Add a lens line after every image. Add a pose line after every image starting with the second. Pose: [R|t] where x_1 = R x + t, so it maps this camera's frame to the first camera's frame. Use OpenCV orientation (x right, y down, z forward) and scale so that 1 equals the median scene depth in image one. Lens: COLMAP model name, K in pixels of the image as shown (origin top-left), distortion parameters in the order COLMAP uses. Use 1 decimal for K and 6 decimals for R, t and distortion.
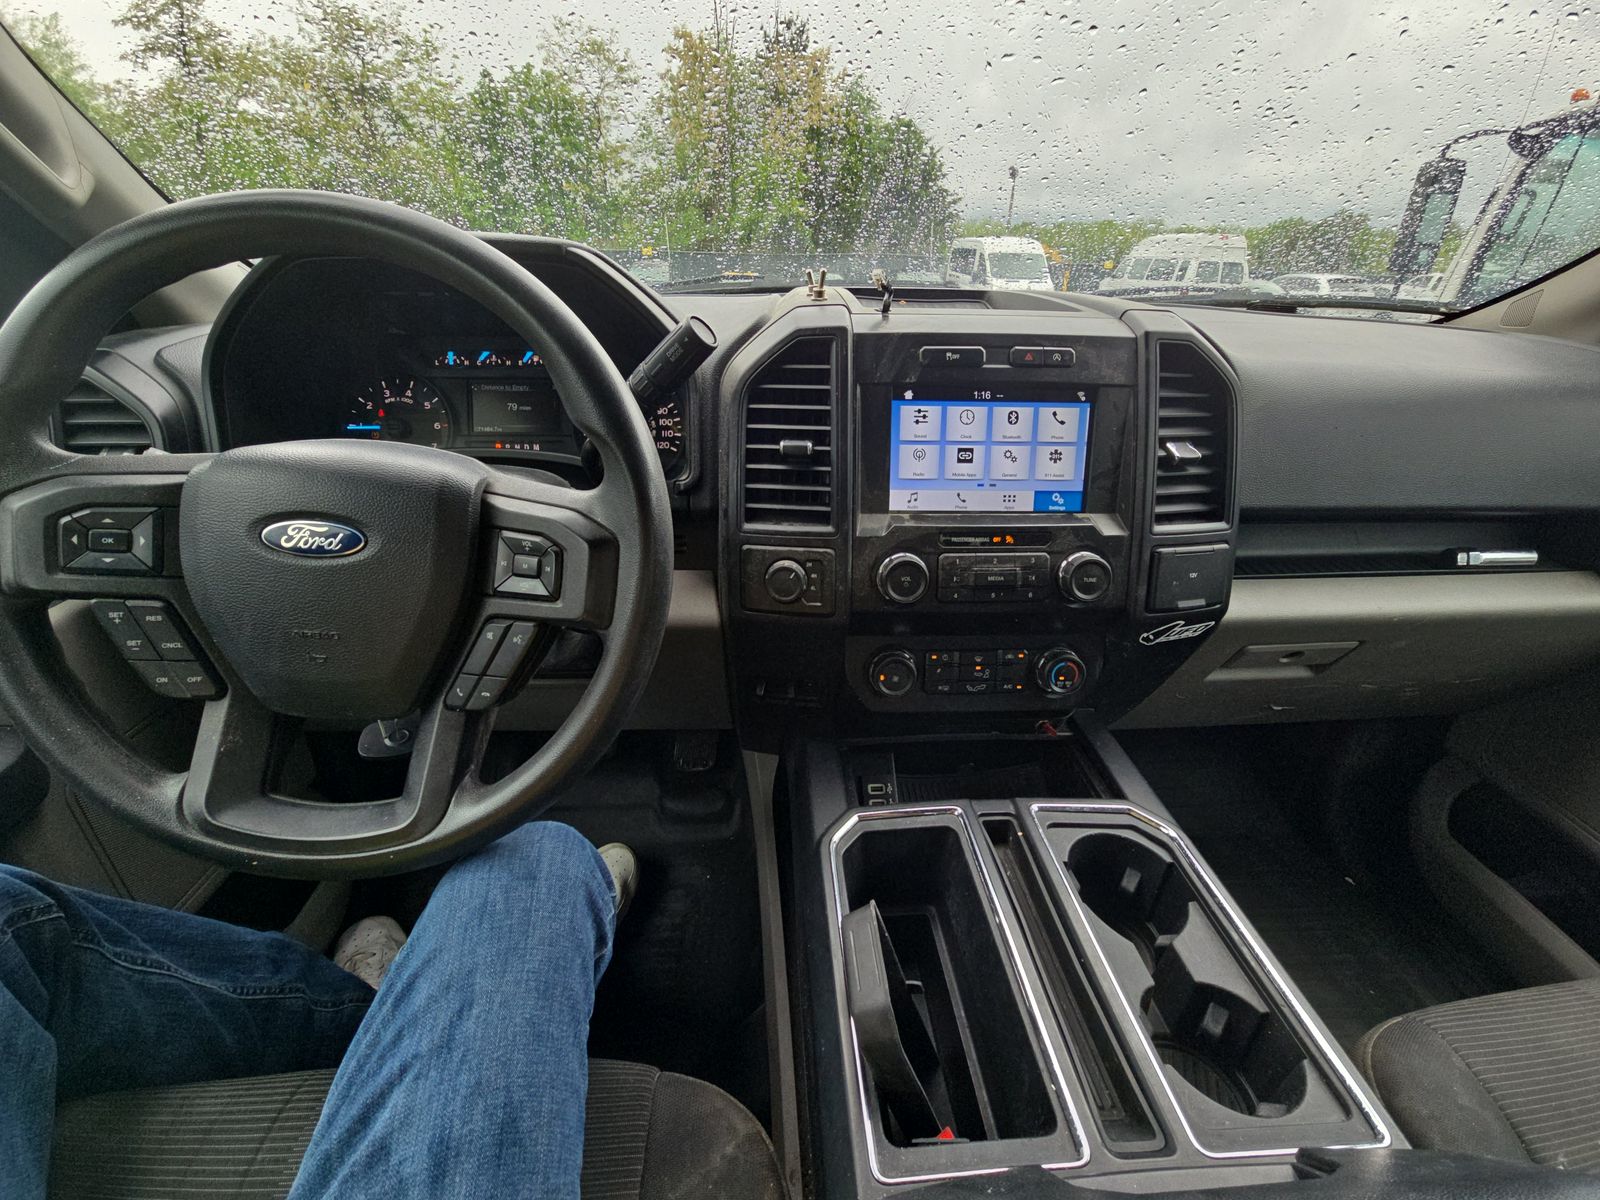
lens RADIAL K [[645.7, 0, 790.0], [0, 645.7, 572.7], [0, 0, 1]] dist [-0.000352, -0.003246]
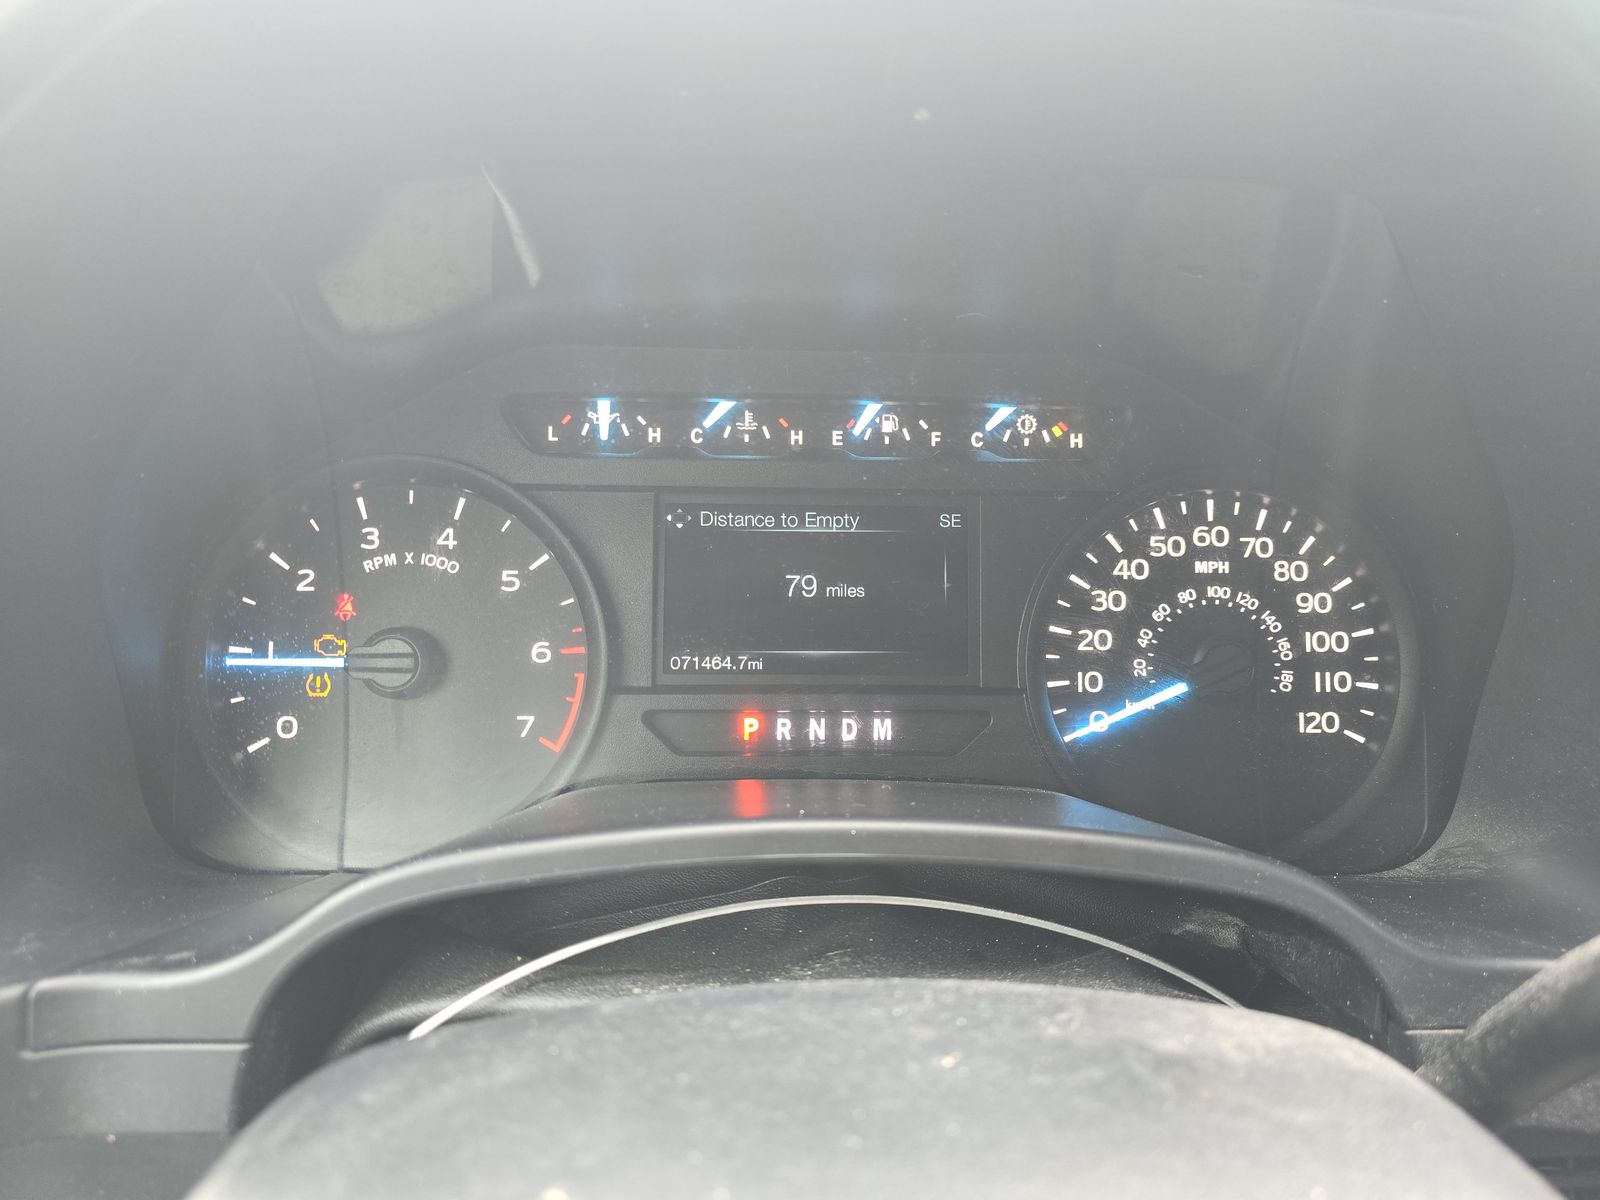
lens RADIAL K [[1077.4, 0, 796.5], [0, 1077.4, 589.9], [0, 0, 1]] dist [0.045575, -0.038445]
pose [[0.999904, 0.012441, -0.006034, -0.544995], [-0.013124, 0.991314, -0.130861, -0.244885], [0.004353, 0.130928, 0.991382, 0.668722]]
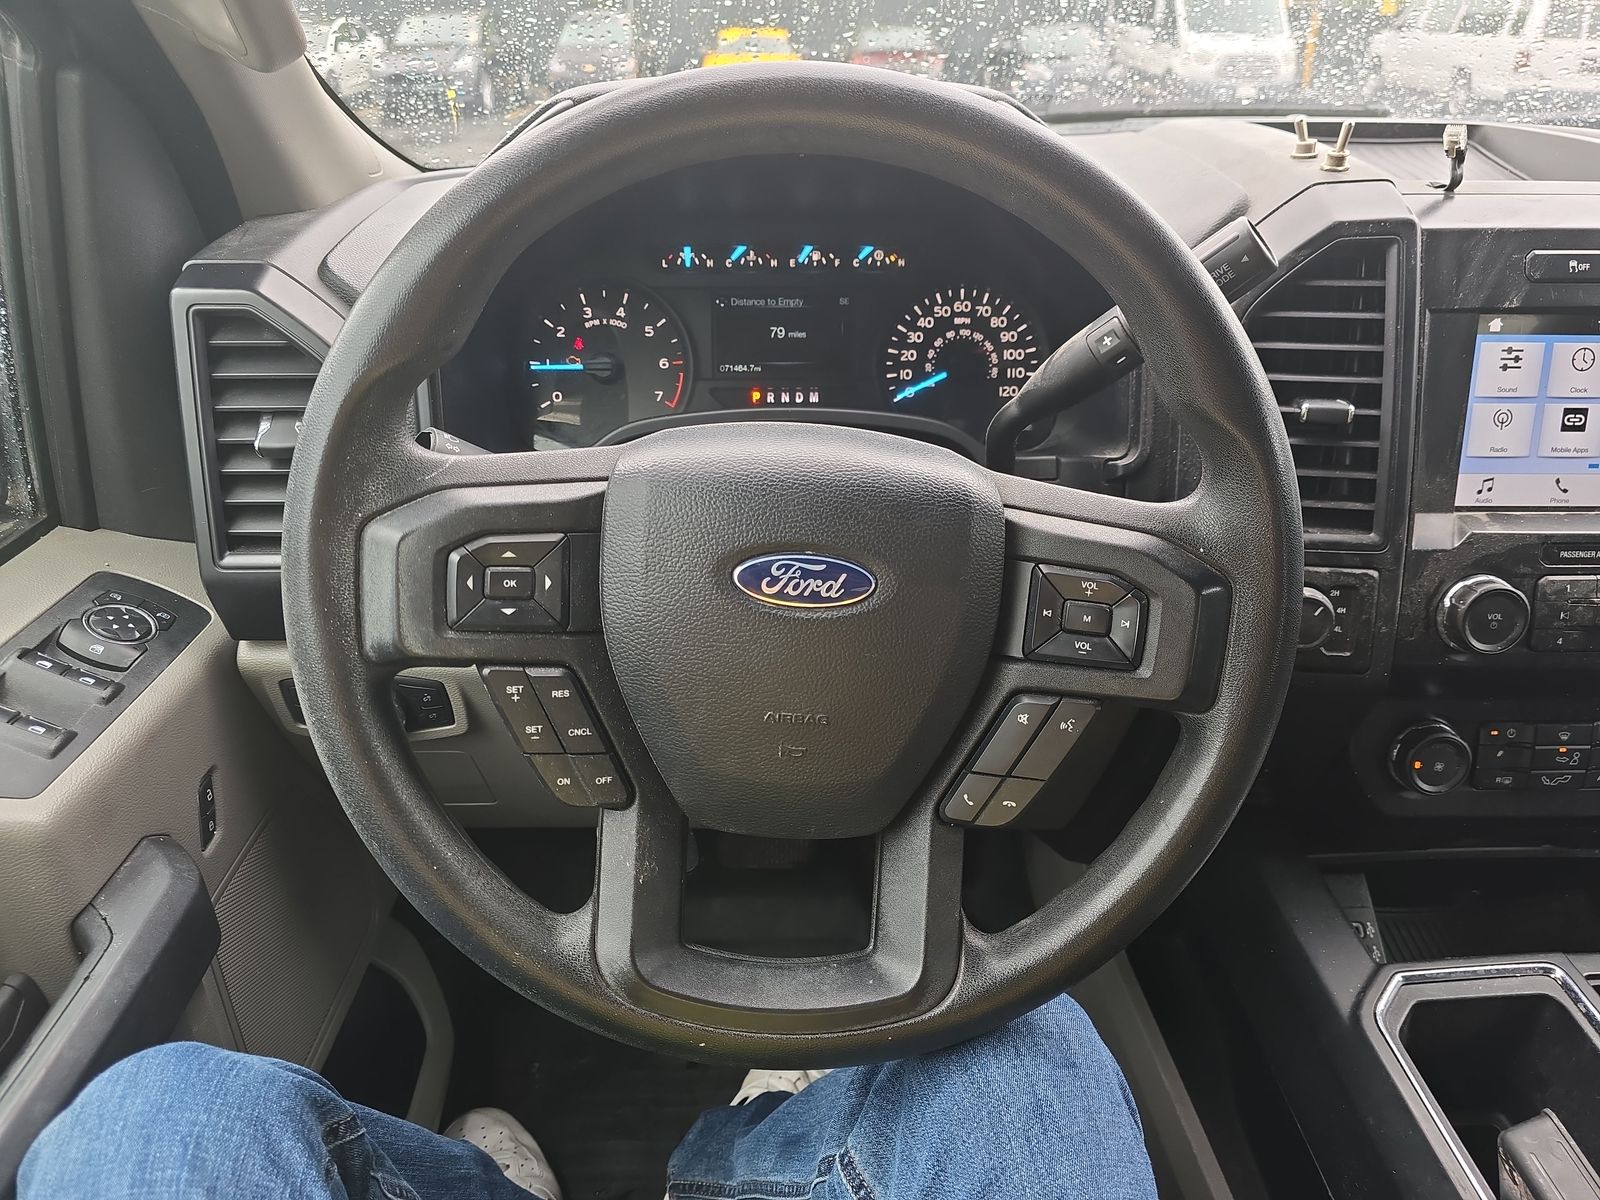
lens RADIAL K [[1077.4, 0, 796.0], [0, 1077.4, 590.5], [0, 0, 1]] dist [0.045575, -0.038445]
pose [[0.999673, 0.002875, -0.025404, -0.486918], [-0.001696, 0.998926, 0.046308, -0.064943], [0.025510, -0.046250, 0.998604, -0.102049]]
